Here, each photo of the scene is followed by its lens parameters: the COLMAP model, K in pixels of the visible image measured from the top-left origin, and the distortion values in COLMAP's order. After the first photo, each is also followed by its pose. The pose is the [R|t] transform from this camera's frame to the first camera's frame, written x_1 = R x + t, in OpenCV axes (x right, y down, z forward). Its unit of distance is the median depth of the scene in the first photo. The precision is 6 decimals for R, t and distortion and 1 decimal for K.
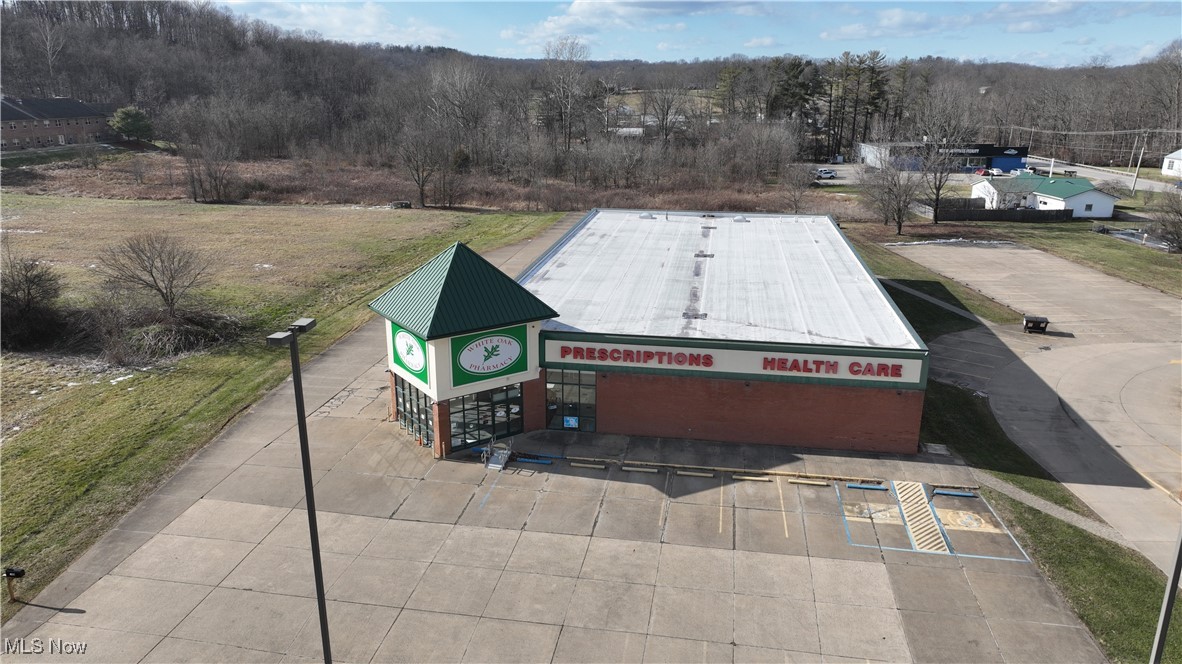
lens RADIAL K [[832.7, 0, 592.1], [0, 832.7, 331.7], [0, 0, 1]] dist [-0.006699, 0.016263]
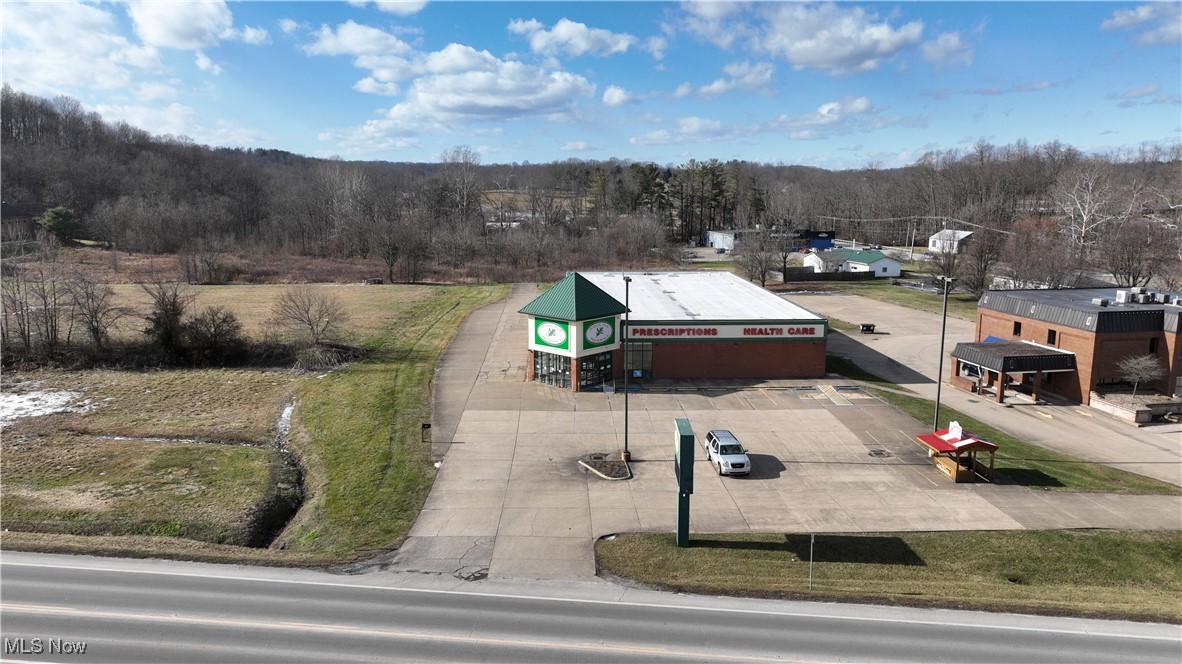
lens RADIAL K [[832.7, 0, 594.0], [0, 832.7, 326.3], [0, 0, 1]] dist [-0.006699, 0.016263]
pose [[0.978142, -0.037666, 0.204497, -0.467320], [0.062075, 0.991506, -0.114292, 0.204107], [-0.198455, 0.124488, 0.972172, -0.687932]]
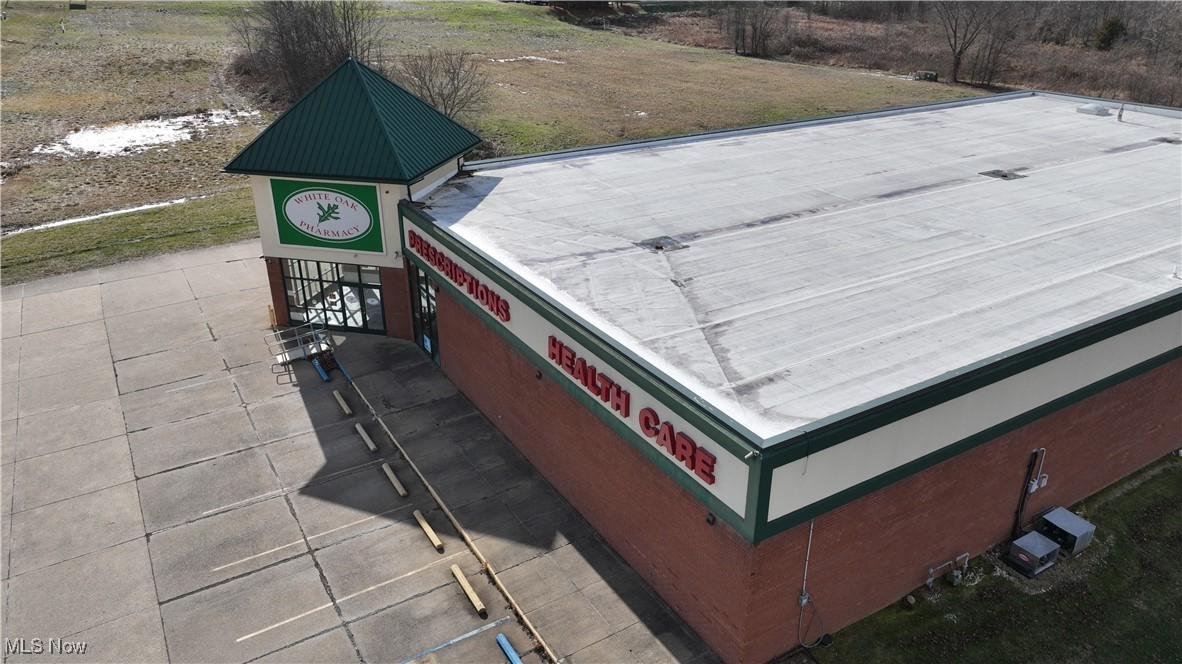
lens RADIAL K [[832.7, 0, 587.1], [0, 832.7, 338.2], [0, 0, 1]] dist [-0.006699, 0.016263]
pose [[0.645833, 0.316578, -0.694750, 0.537641], [-0.215286, 0.948566, 0.232107, -0.084277], [0.732497, -0.000332, 0.680771, 0.627697]]
